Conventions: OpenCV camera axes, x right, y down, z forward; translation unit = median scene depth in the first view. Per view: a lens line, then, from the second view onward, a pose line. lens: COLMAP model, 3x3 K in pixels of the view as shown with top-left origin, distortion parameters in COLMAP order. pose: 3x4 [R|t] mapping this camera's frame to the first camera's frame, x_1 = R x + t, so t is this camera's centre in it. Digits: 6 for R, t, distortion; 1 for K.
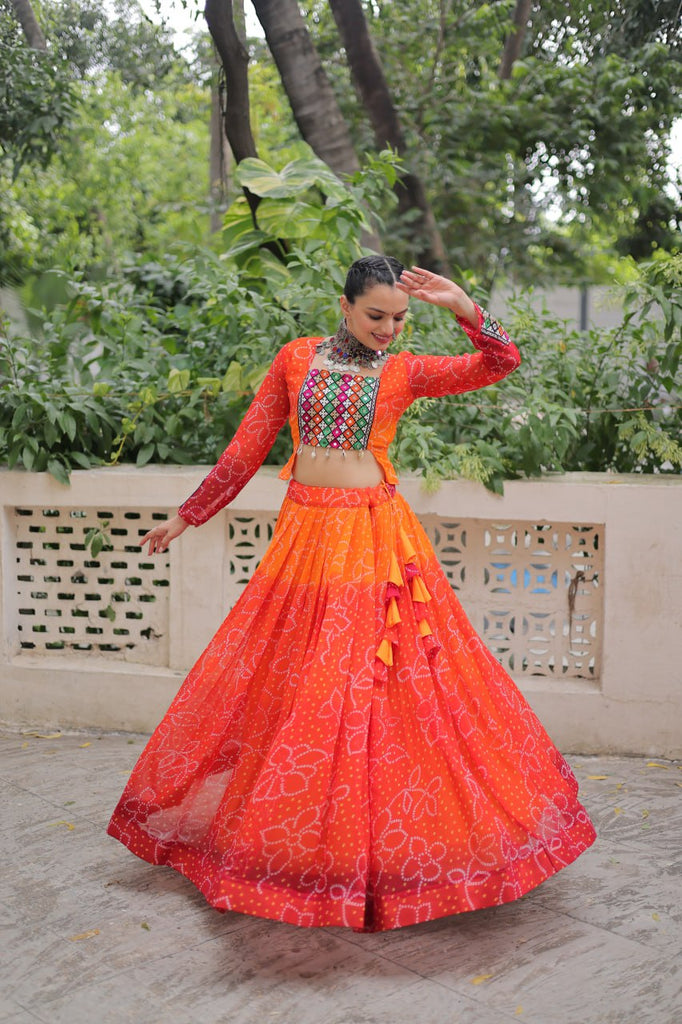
lens RADIAL K [[1462.3, 0, 349.7], [0, 1462.3, 522.3], [0, 0, 1]] dist [-0.002041, 0.000000]
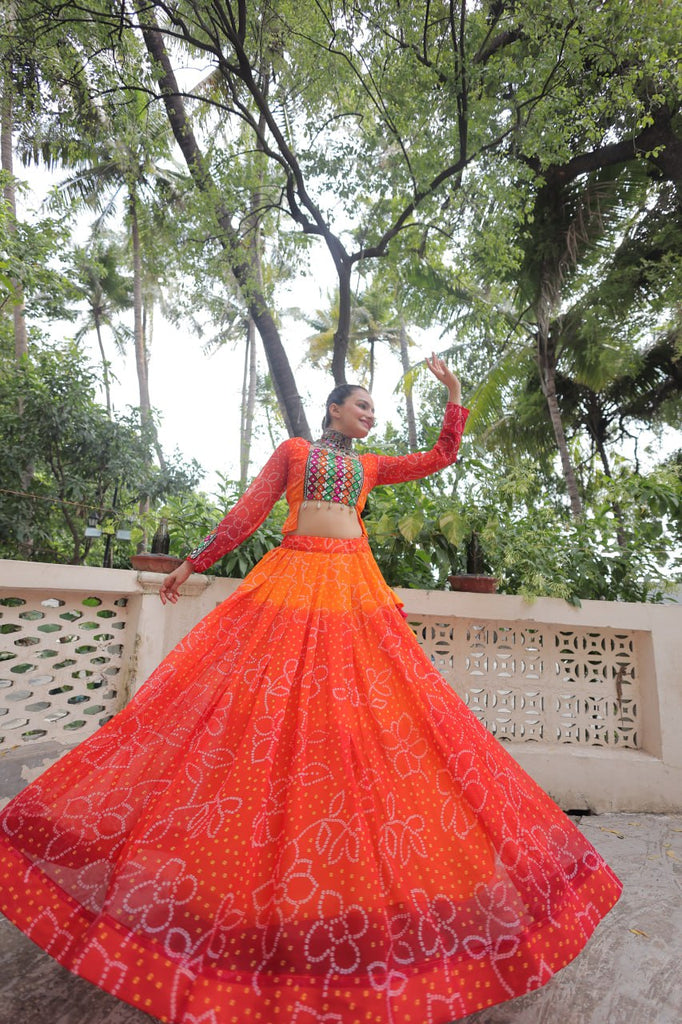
lens RADIAL K [[473.2, 0, 329.5], [0, 473.2, 510.5], [0, 0, 1]] dist [-0.000144, 0.001240]
pose [[0.983547, 0.090735, 0.156215, -0.210348], [-0.032242, 0.938998, -0.342407, 0.056283], [-0.177754, 0.331737, 0.926474, 0.544604]]
